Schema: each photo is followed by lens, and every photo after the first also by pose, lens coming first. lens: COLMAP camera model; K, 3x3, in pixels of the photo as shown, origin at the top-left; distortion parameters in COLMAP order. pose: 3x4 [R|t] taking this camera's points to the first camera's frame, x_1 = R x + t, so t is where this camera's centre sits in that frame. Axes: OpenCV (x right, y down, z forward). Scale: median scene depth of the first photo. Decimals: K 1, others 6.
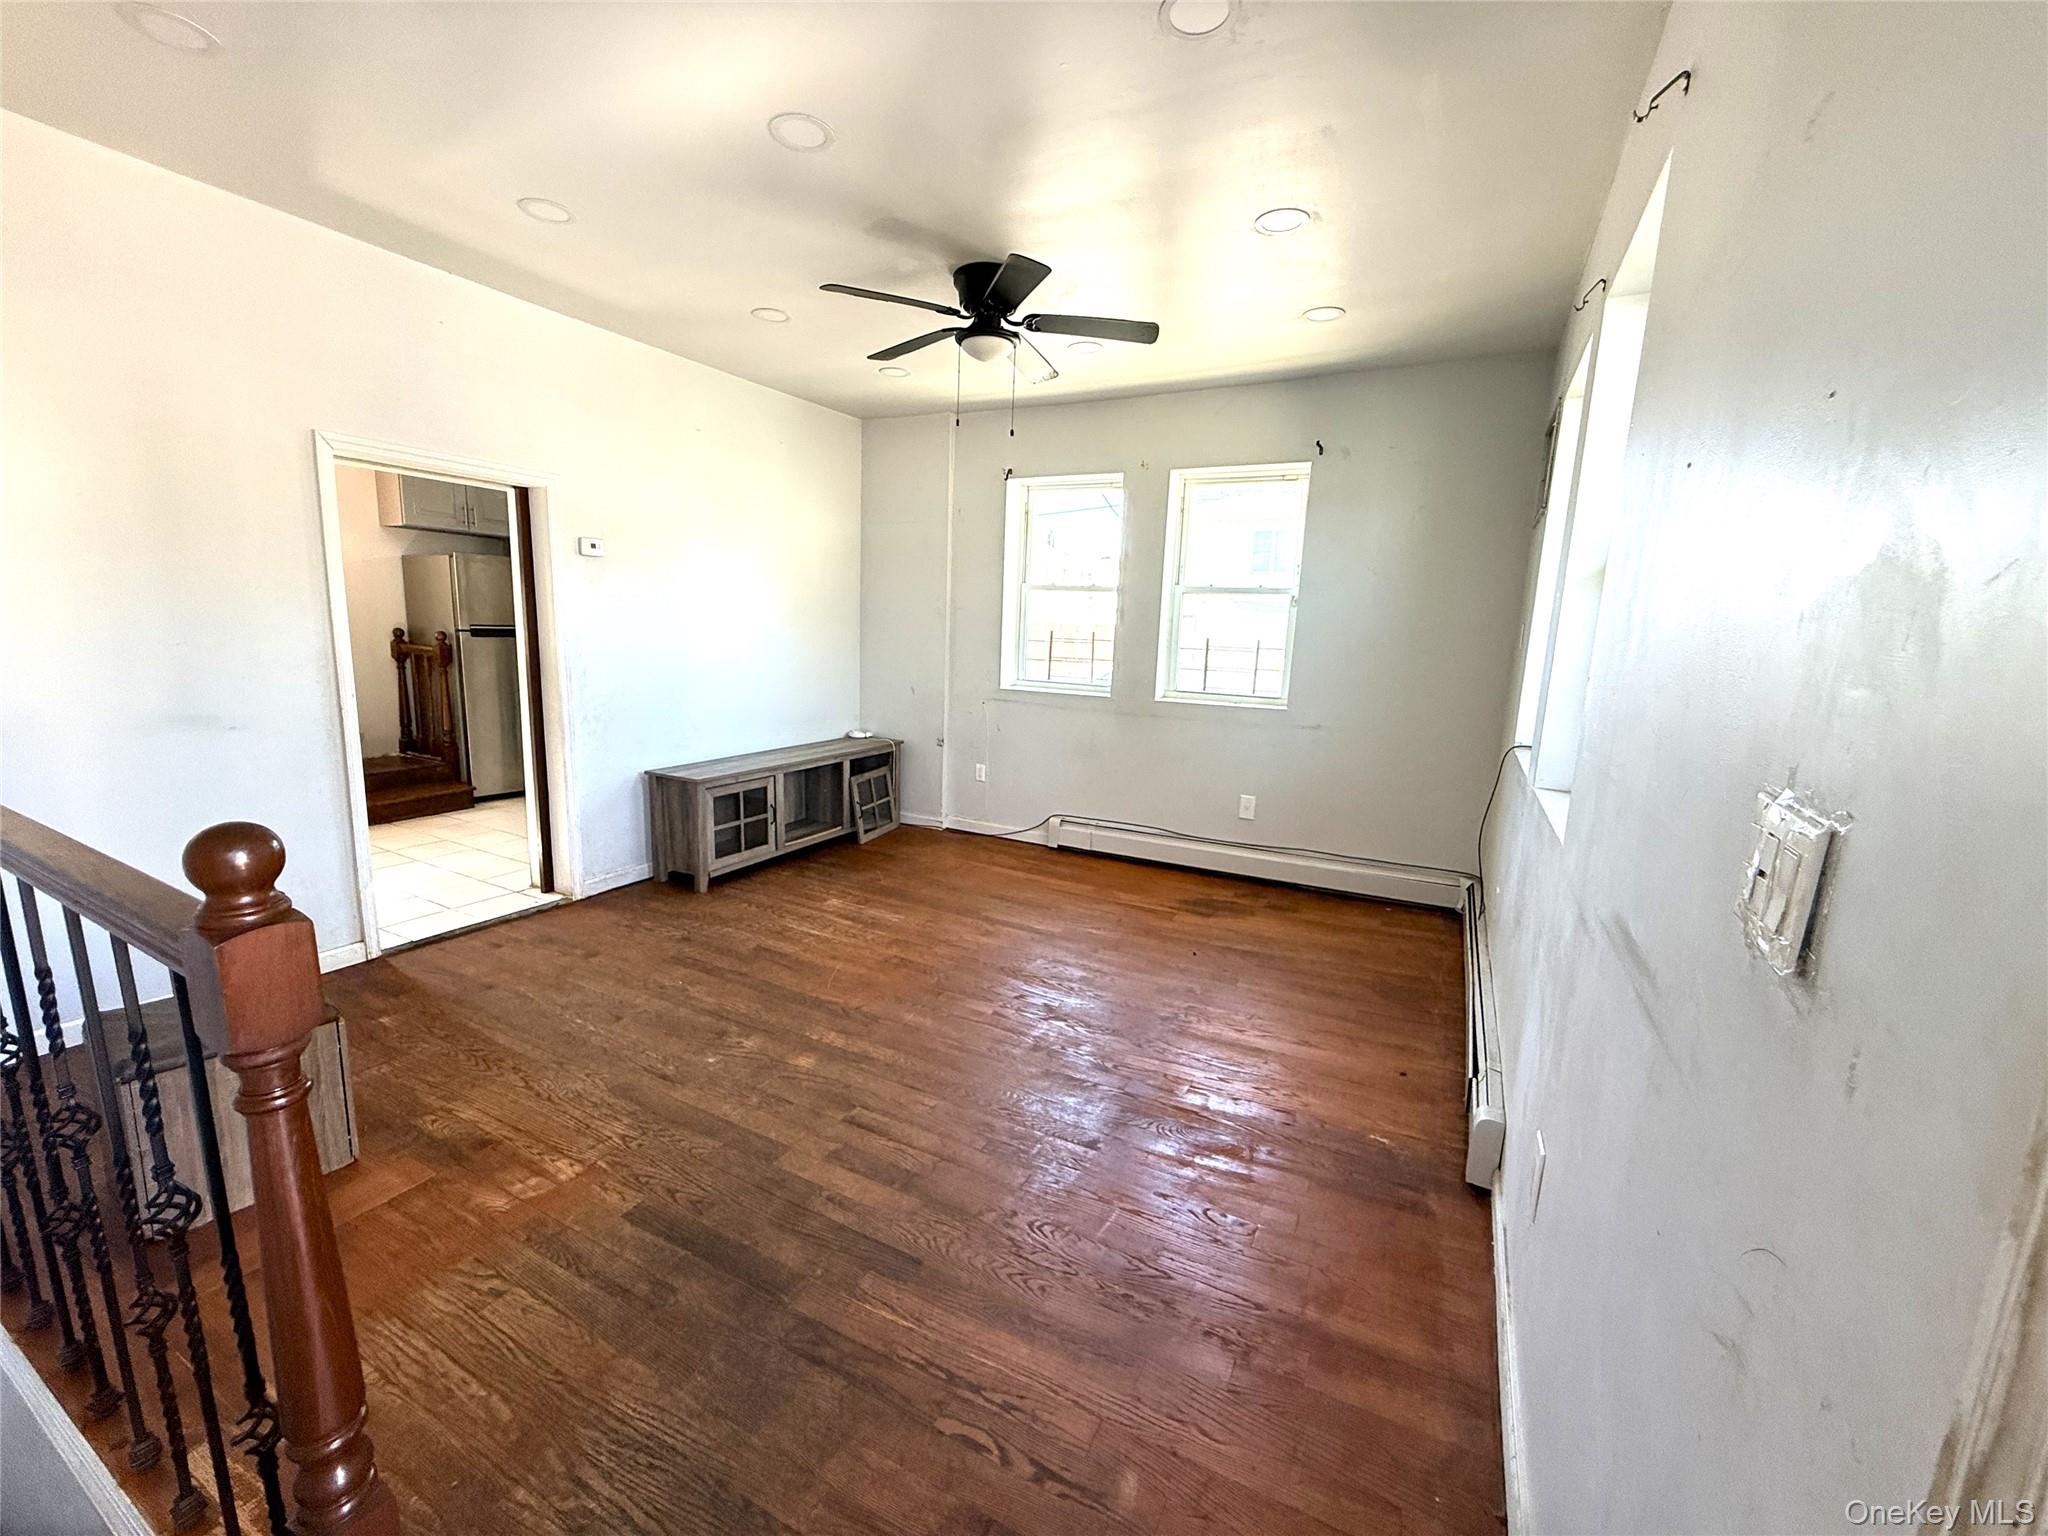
lens RADIAL K [[815.0, 0, 1024.0], [0, 815.0, 768.0], [0, 0, 1]] dist [-0.000777, -0.000123]
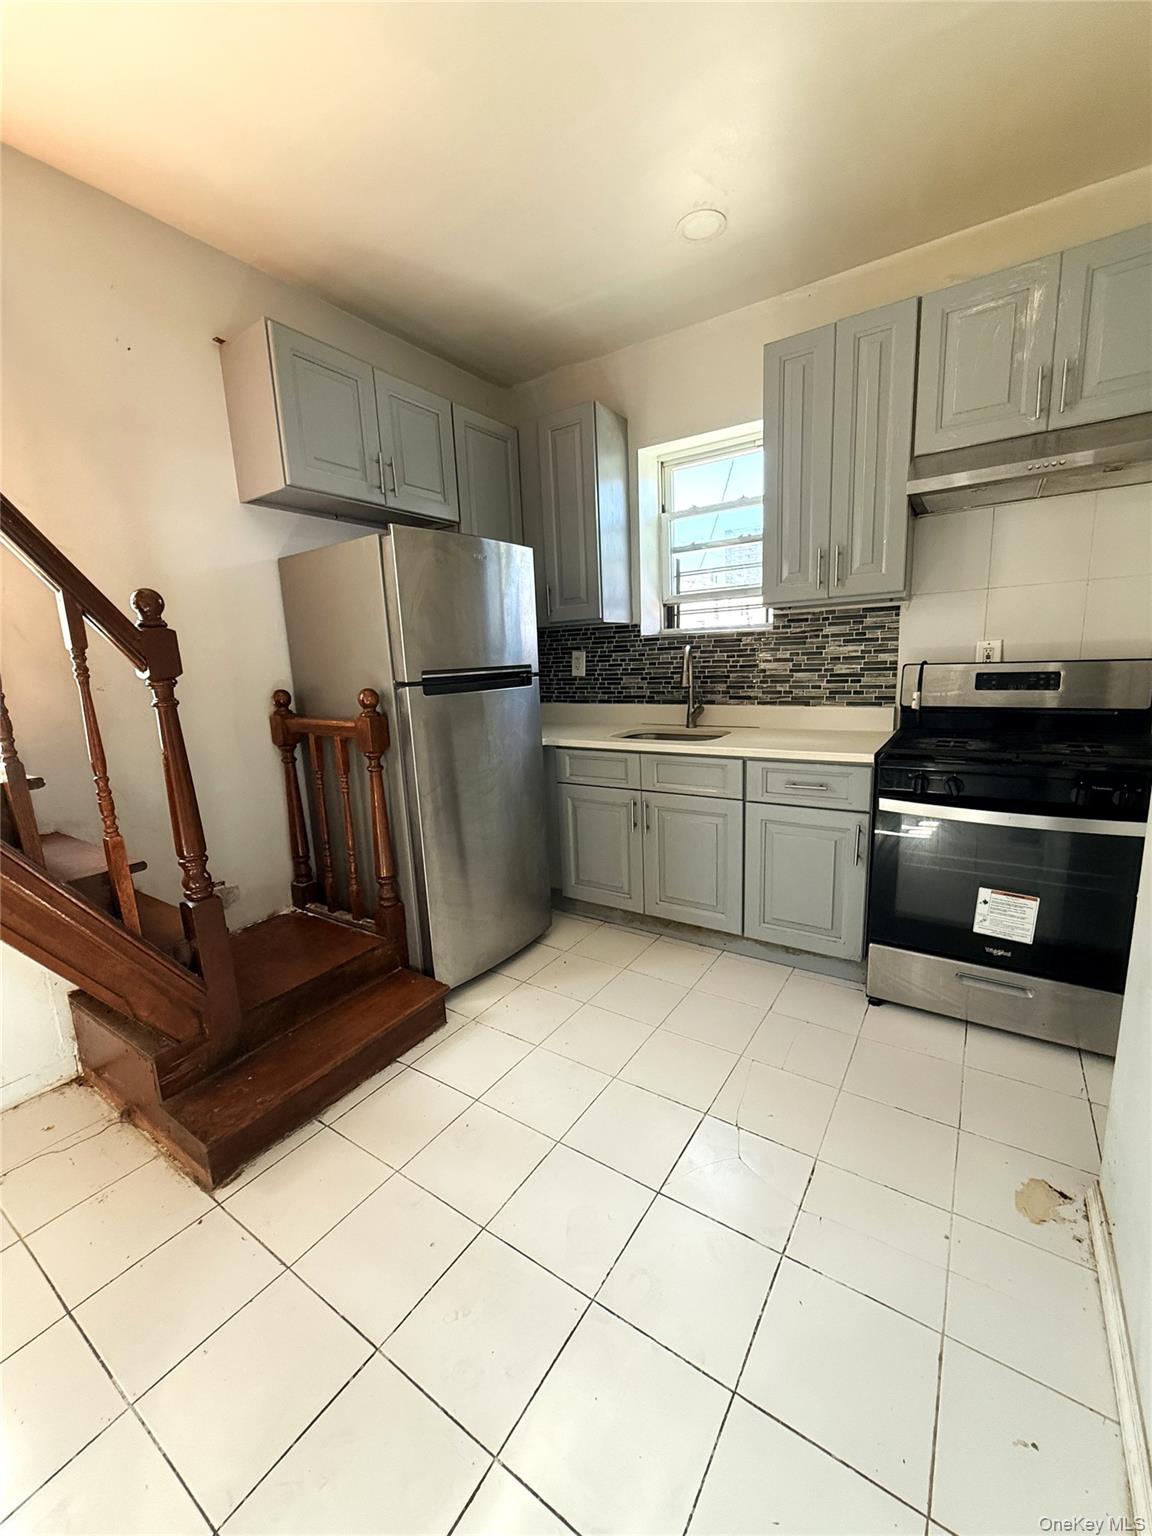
lens RADIAL K [[611.3, 0, 576.0], [0, 611.3, 768.0], [0, 0, 1]] dist [-0.000777, -0.000123]
pose [[0.990626, -0.066996, -0.119043, -0.526937], [0.067879, 0.997688, 0.003379, -0.107342], [0.118541, -0.011427, 0.992883, 0.615339]]
